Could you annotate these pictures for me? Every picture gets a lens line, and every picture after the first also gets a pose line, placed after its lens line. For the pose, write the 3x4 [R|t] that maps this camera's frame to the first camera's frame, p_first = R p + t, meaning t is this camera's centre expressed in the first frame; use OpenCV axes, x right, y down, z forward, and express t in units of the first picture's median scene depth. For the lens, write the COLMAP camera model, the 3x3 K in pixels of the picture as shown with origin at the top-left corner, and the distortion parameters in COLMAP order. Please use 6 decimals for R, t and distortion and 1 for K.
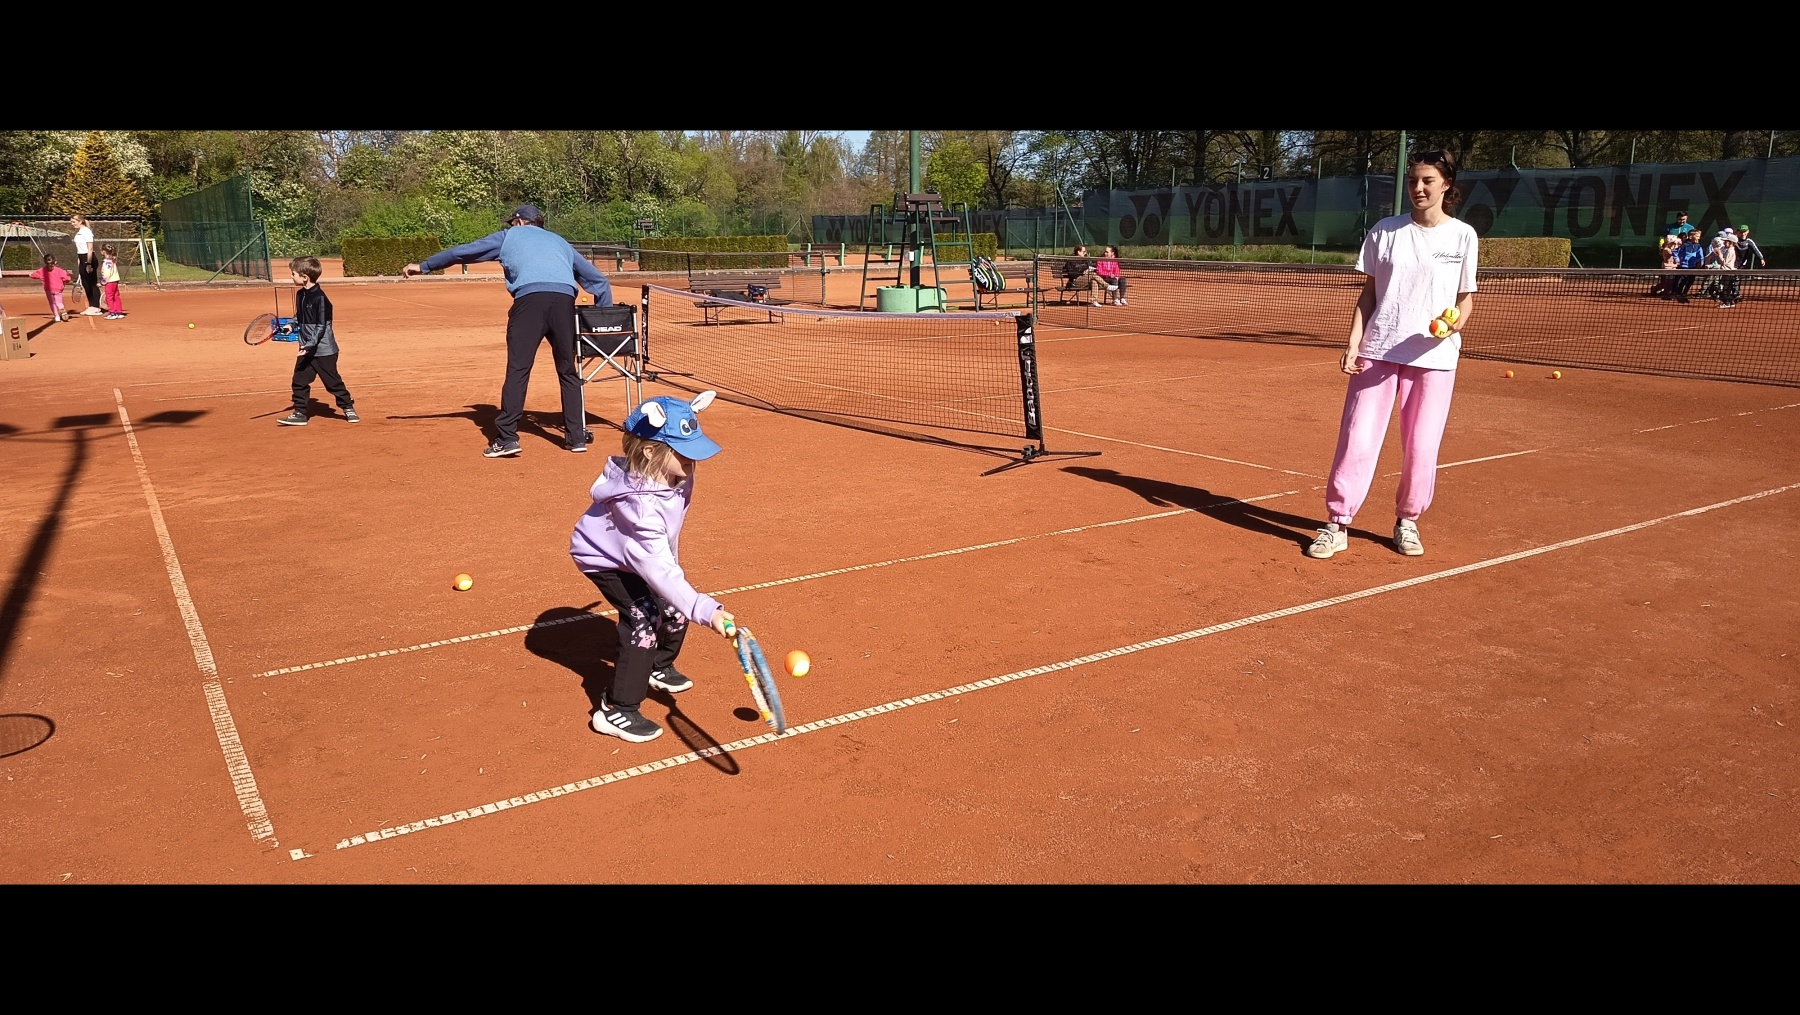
lens RADIAL K [[1243.6, 0, 886.5], [0, 1243.6, 512.7], [0, 0, 1]] dist [0.107500, -0.158151]
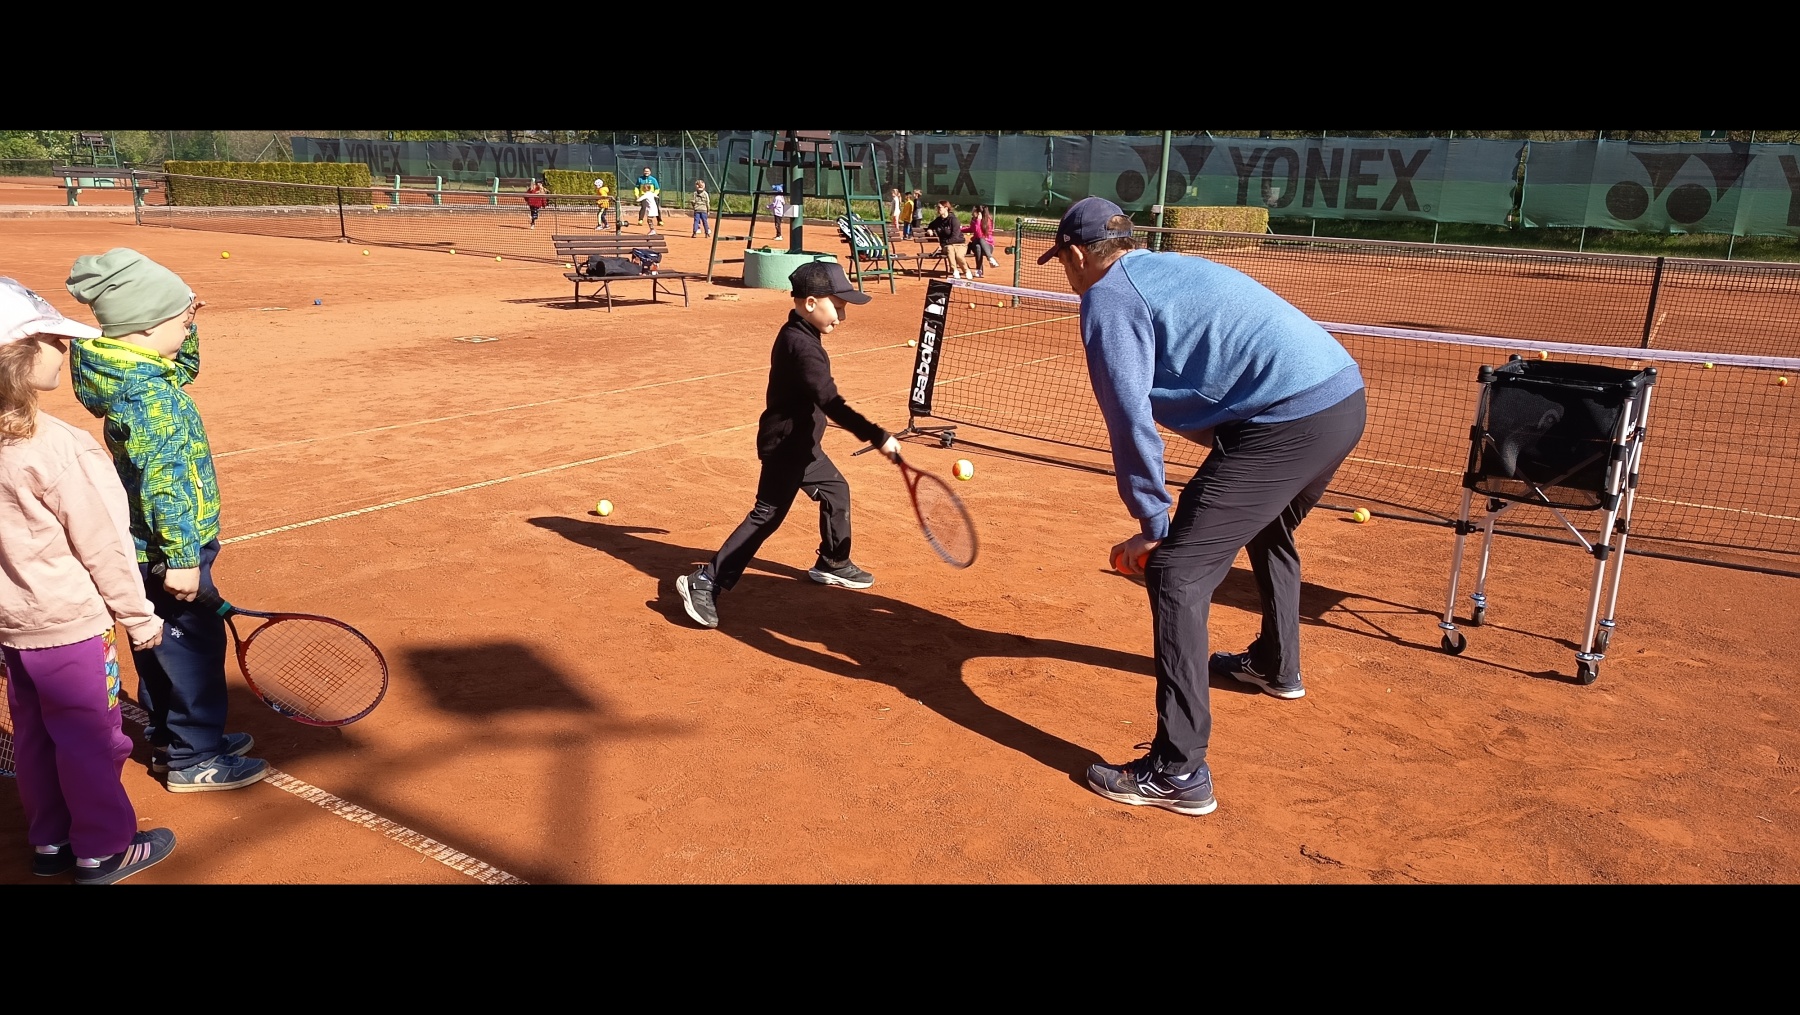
lens RADIAL K [[1247.4, 0, 892.1], [0, 1247.4, 508.7], [0, 0, 1]] dist [0.111767, -0.170495]
pose [[0.905352, -0.068329, 0.419129, -0.505436], [0.051677, 0.997362, 0.050969, -0.120808], [-0.421507, -0.024485, 0.906495, 0.556542]]
